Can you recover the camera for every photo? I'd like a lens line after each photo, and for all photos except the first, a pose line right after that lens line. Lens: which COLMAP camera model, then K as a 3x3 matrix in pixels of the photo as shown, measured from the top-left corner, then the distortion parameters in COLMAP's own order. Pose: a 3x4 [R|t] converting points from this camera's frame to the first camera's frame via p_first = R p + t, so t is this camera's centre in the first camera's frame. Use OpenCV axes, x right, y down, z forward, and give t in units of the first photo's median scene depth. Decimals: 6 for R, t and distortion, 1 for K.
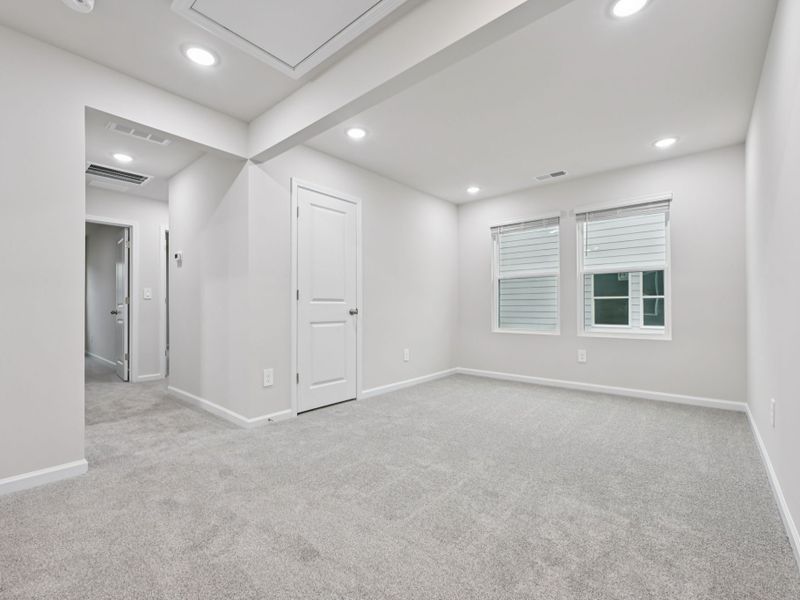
lens RADIAL K [[357.4, 0, 398.4], [0, 357.4, 301.8], [0, 0, 1]] dist [-0.001565, -0.000569]
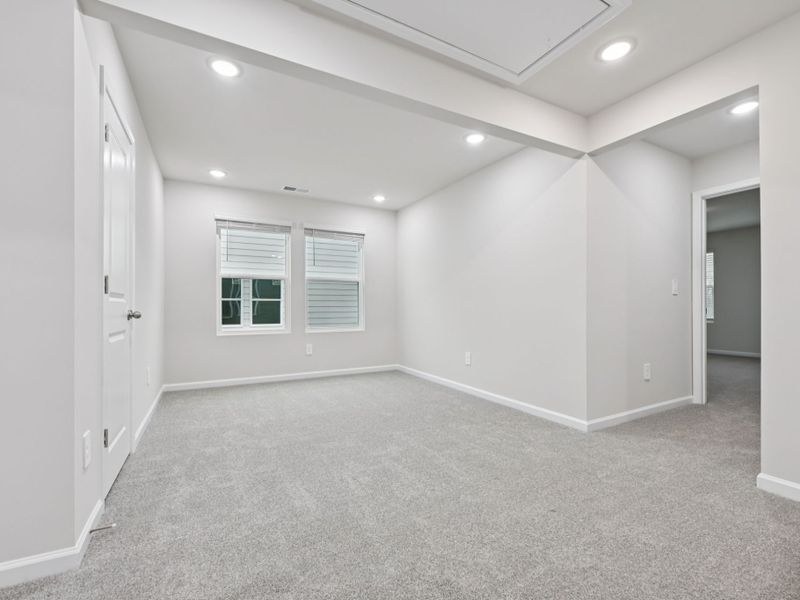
lens RADIAL K [[357.4, 0, 398.4], [0, 357.4, 301.8], [0, 0, 1]] dist [-0.001565, -0.000569]
pose [[0.354843, 0.017250, 0.934767, -0.408993], [-0.012226, 0.999830, -0.013810, 0.006128], [-0.934846, -0.006528, 0.354993, 0.255817]]
